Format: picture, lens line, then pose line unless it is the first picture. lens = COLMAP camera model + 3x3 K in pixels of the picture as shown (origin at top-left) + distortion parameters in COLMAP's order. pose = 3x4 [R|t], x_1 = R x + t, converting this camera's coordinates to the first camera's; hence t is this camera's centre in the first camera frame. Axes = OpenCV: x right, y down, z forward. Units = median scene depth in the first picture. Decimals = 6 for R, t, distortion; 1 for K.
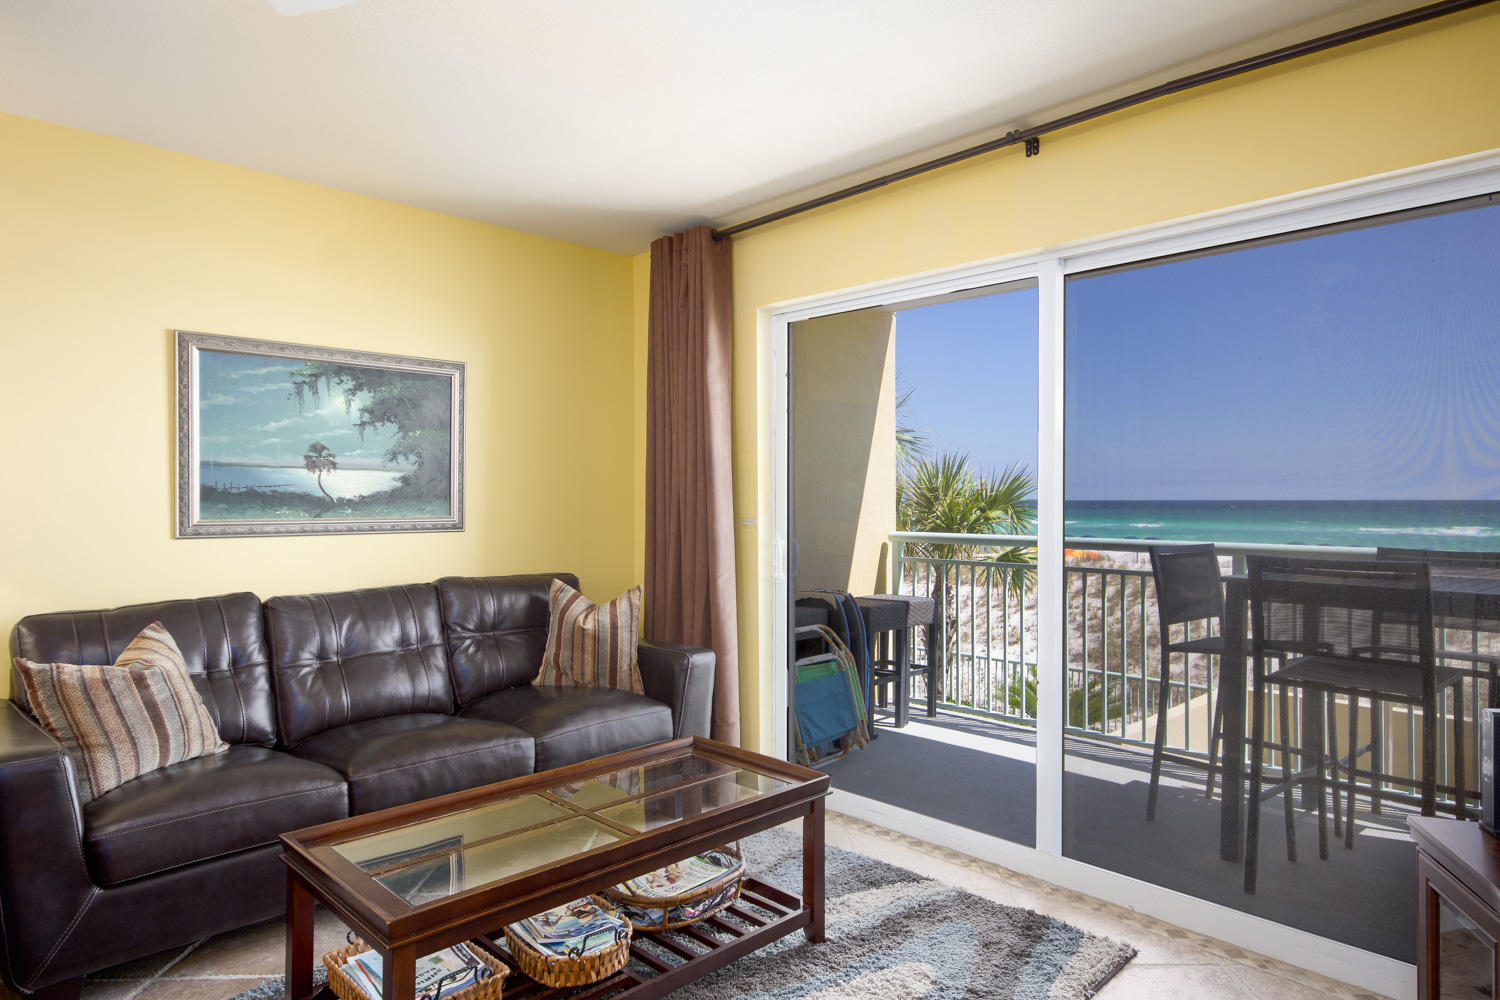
lens RADIAL K [[914.5, 0, 800.5], [0, 914.5, 504.3], [0, 0, 1]] dist [-0.003824, 0.021238]
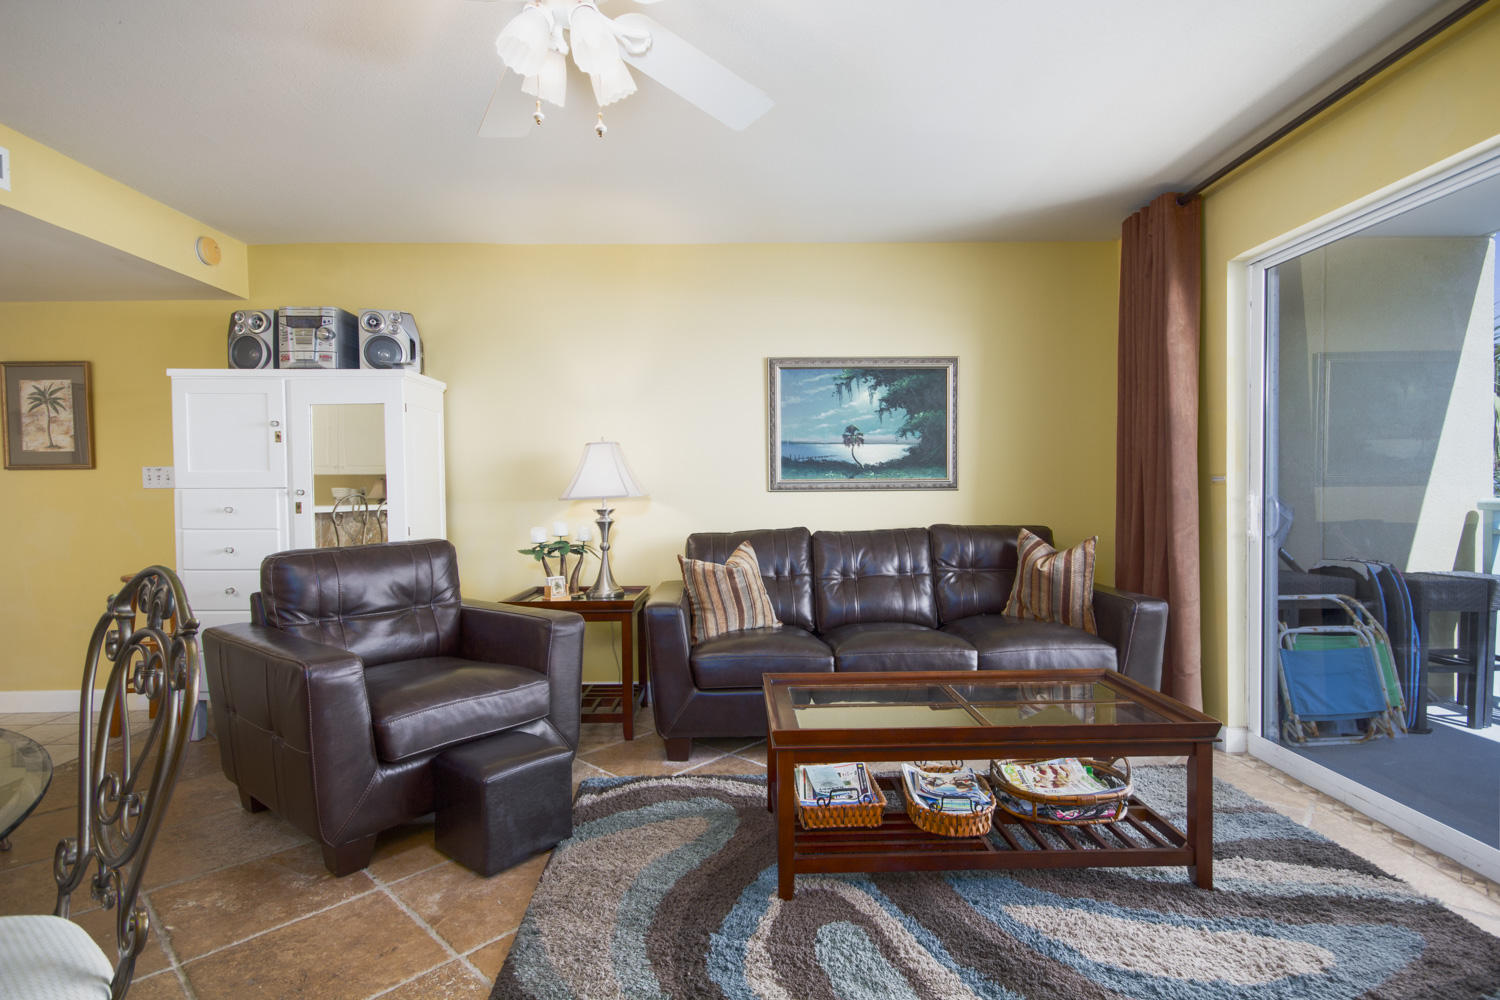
lens RADIAL K [[753.2, 0, 754.5], [0, 753.2, 504.2], [0, 0, 1]] dist [0.028155, -0.014052]
pose [[0.717591, 0.006579, -0.696433, 0.179557], [0.004135, 0.999898, 0.013705, 0.038128], [0.696452, -0.012714, 0.717491, 0.057238]]
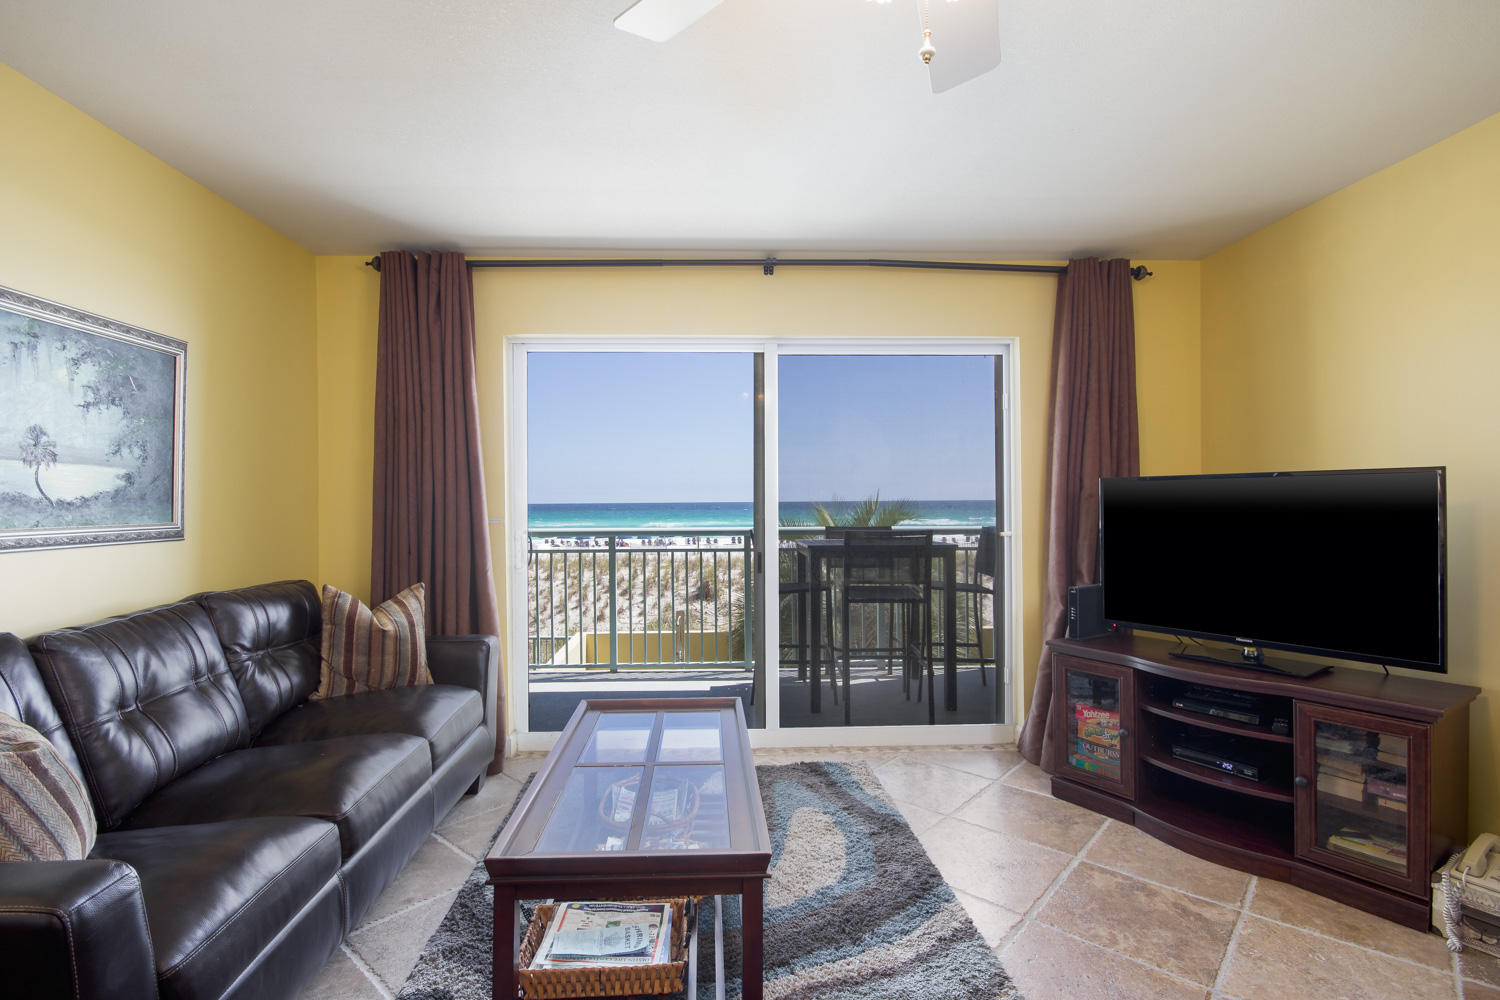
lens RADIAL K [[717.9, 0, 732.3], [0, 717.9, 494.8], [0, 0, 1]] dist [0.005105, 0.000128]
pose [[0.682636, 0.000990, 0.730758, -0.572924], [0.012207, 0.999844, -0.012757, 0.002815], [-0.730656, 0.017629, 0.682518, 0.192883]]
